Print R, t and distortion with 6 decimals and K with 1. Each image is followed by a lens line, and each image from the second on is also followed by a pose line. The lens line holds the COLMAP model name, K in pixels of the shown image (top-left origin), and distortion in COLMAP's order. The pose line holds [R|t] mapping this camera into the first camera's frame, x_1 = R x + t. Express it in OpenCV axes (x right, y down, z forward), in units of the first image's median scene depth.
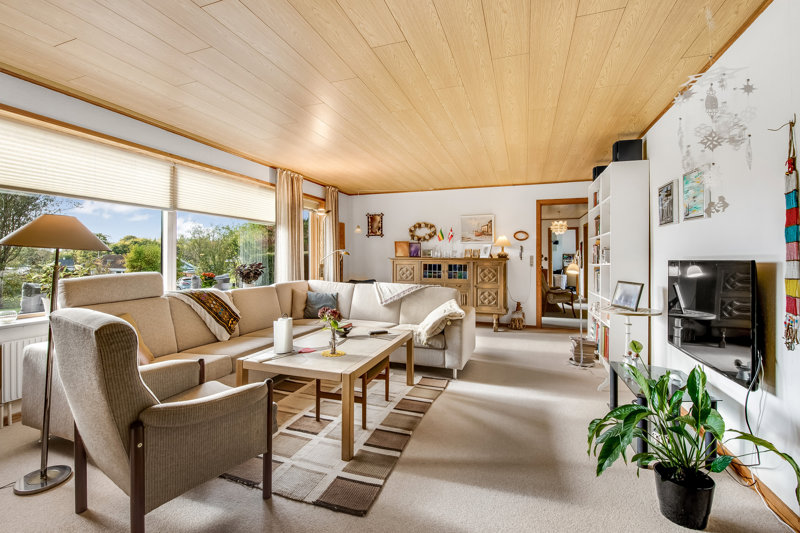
lens RADIAL K [[356.4, 0, 397.6], [0, 356.4, 258.4], [0, 0, 1]] dist [-0.008543, -0.001101]
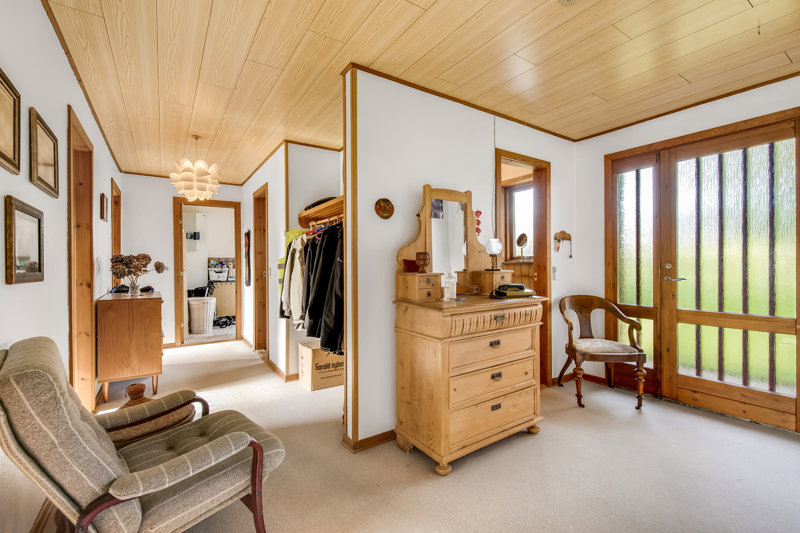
lens RADIAL K [[354.9, 0, 400.3], [0, 354.9, 265.3], [0, 0, 1]] dist [-0.016451, -0.000173]
pose [[0.592762, -0.013399, 0.805266, 0.245004], [0.011953, 0.999898, 0.007839, -0.003162], [-0.805289, 0.004978, 0.592861, 0.530933]]
